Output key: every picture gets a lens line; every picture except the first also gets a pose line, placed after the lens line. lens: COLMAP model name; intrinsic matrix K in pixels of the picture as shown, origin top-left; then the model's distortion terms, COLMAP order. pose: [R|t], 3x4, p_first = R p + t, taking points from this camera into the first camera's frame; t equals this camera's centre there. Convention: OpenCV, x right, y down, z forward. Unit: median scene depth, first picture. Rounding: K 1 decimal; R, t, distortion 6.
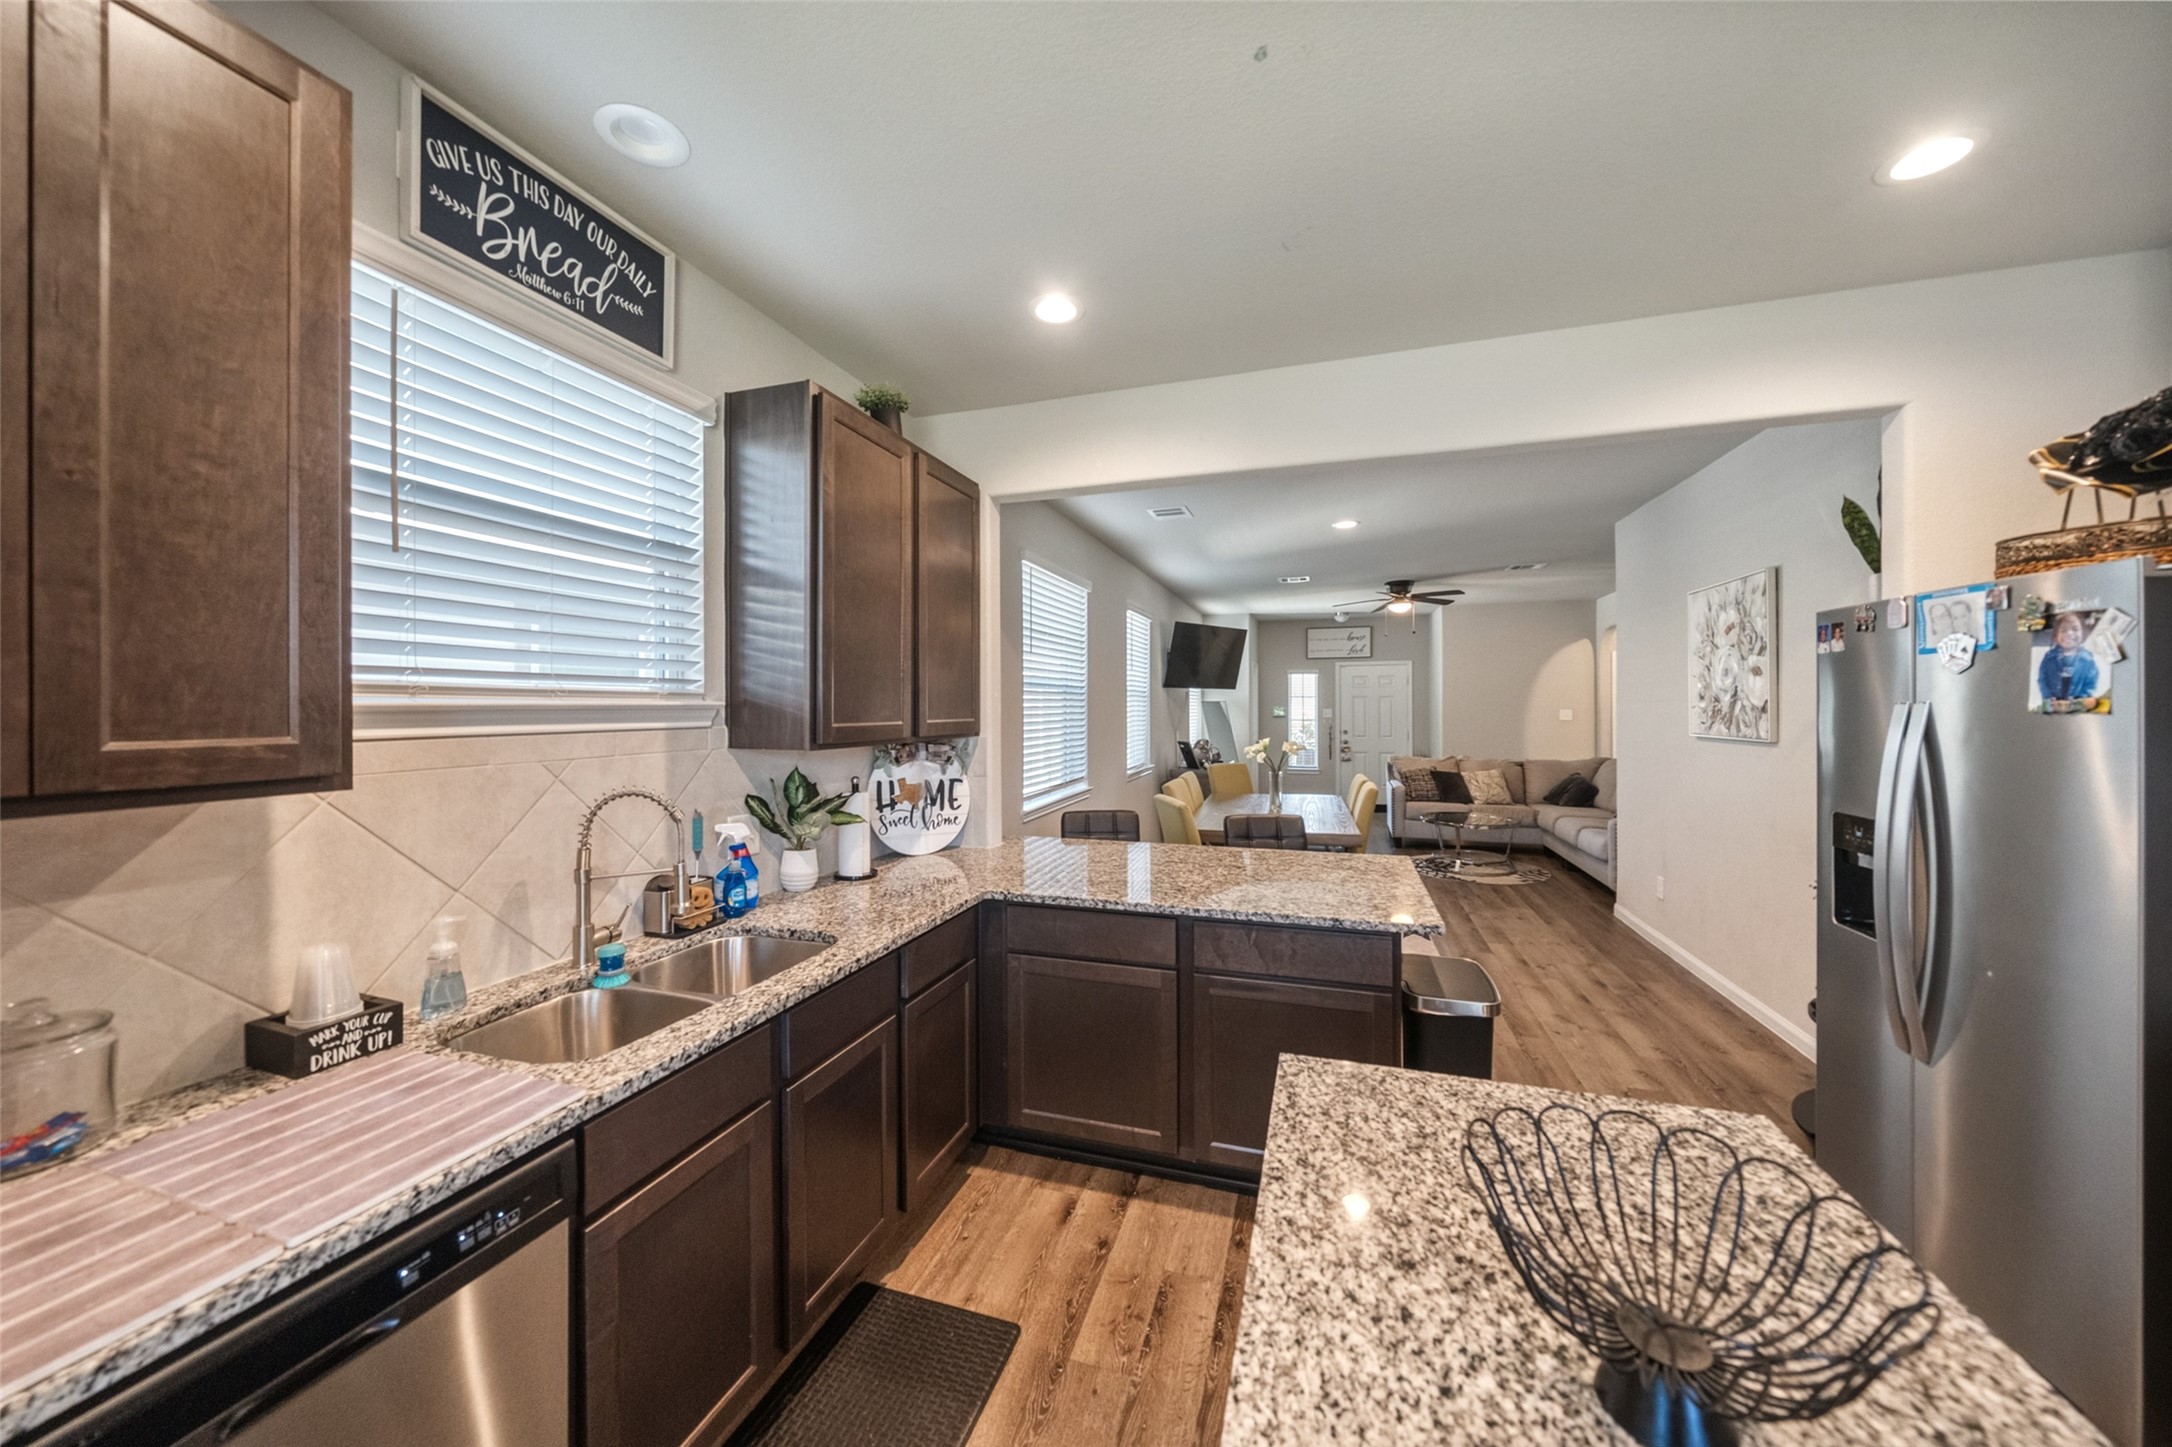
lens RADIAL K [[752.0, 0, 1083.8], [0, 752.0, 708.8], [0, 0, 1]] dist [-0.005297, 0.000518]
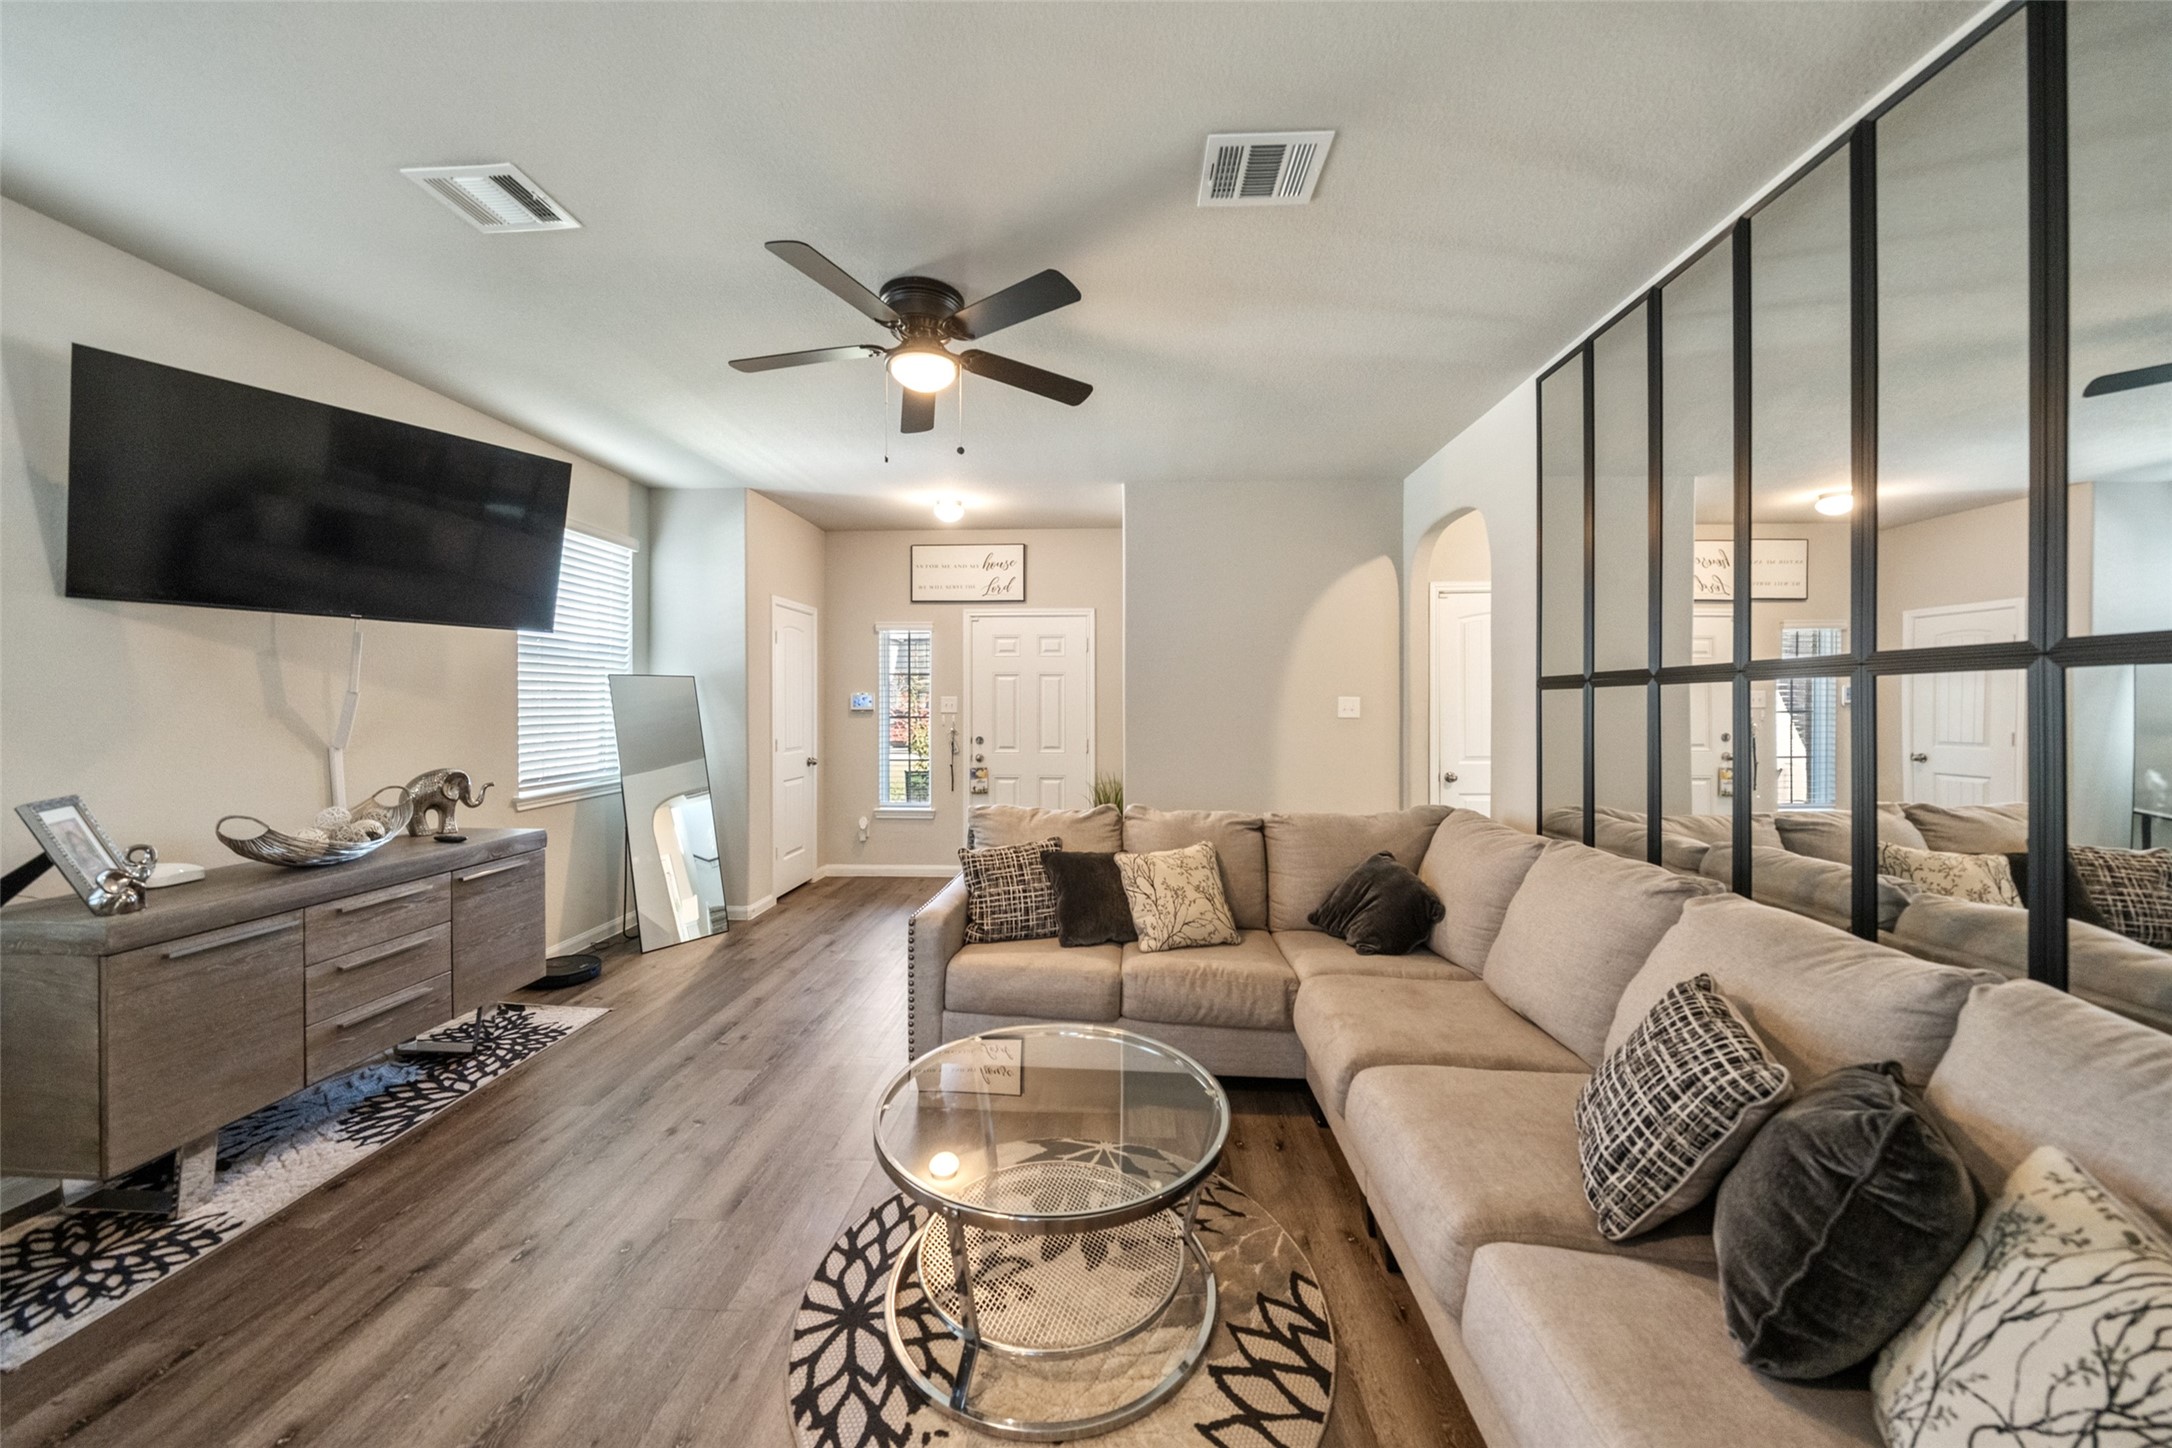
lens RADIAL K [[752.0, 0, 1091.3], [0, 752.0, 710.8], [0, 0, 1]] dist [-0.005297, 0.000518]
pose [[0.963836, 0.001705, 0.266490, 0.889092], [-0.002855, 0.999988, 0.003926, 0.024106], [-0.266480, -0.004545, 0.963830, 1.457602]]
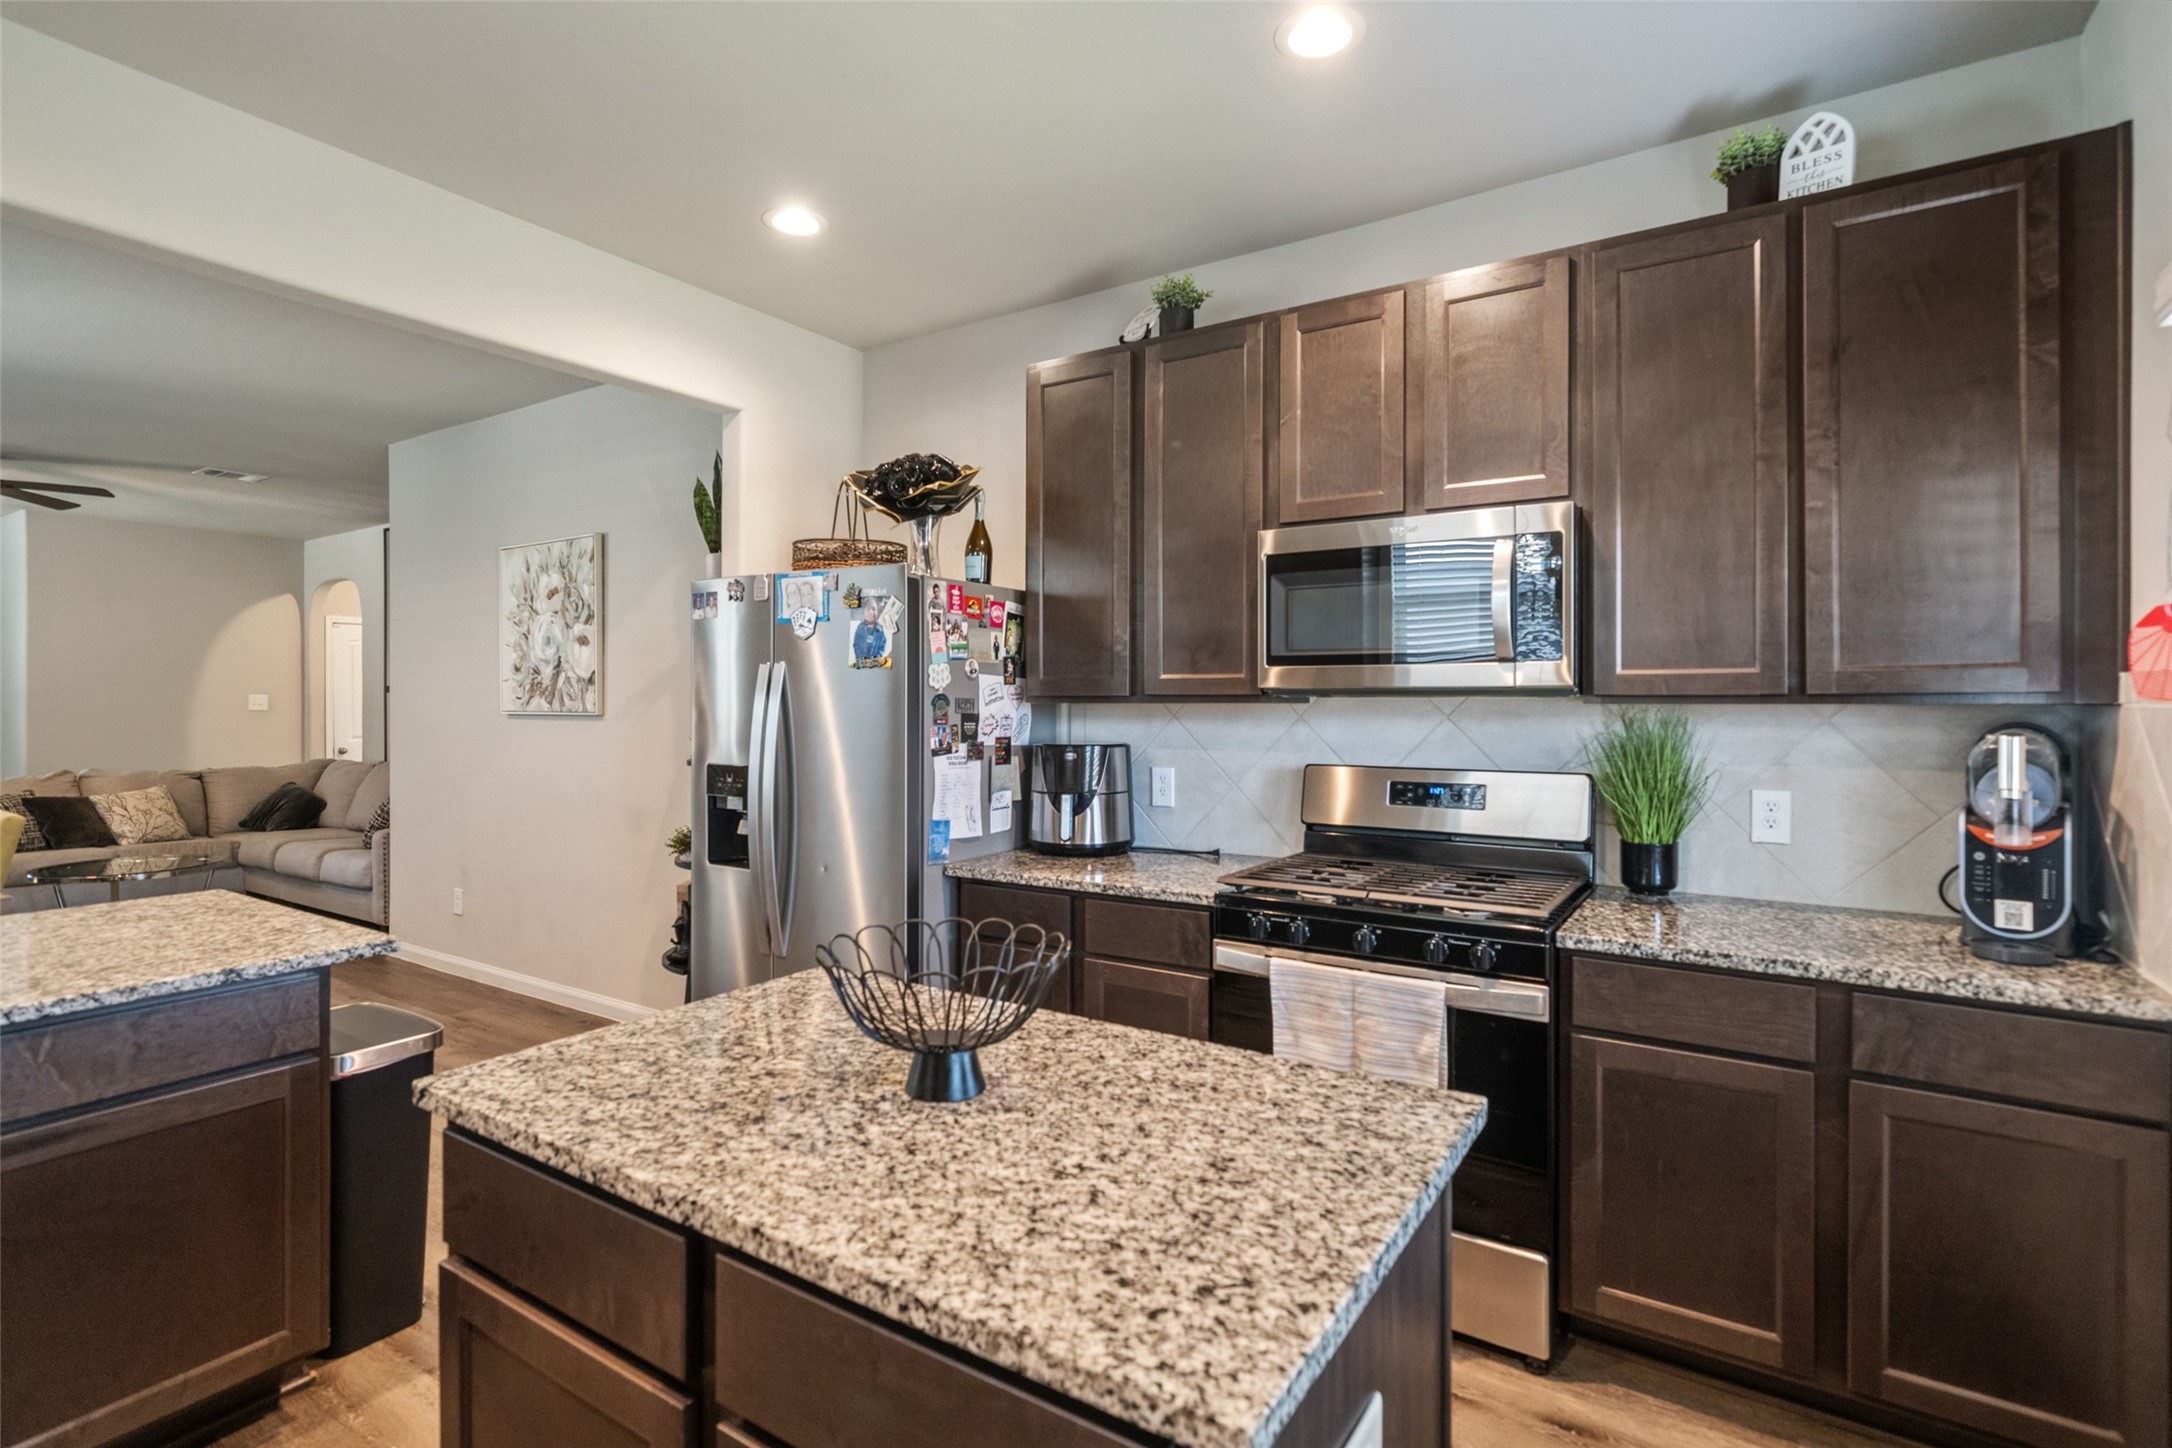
lens RADIAL K [[1045.5, 0, 1093.5], [0, 1045.5, 702.2], [0, 0, 1]] dist [0.000007, 0.000693]
pose [[0.262099, 0.004645, 0.965030, -0.205472], [0.000854, 0.999987, -0.005045, 0.034641], [-0.965041, 0.002146, 0.262092, 0.032375]]
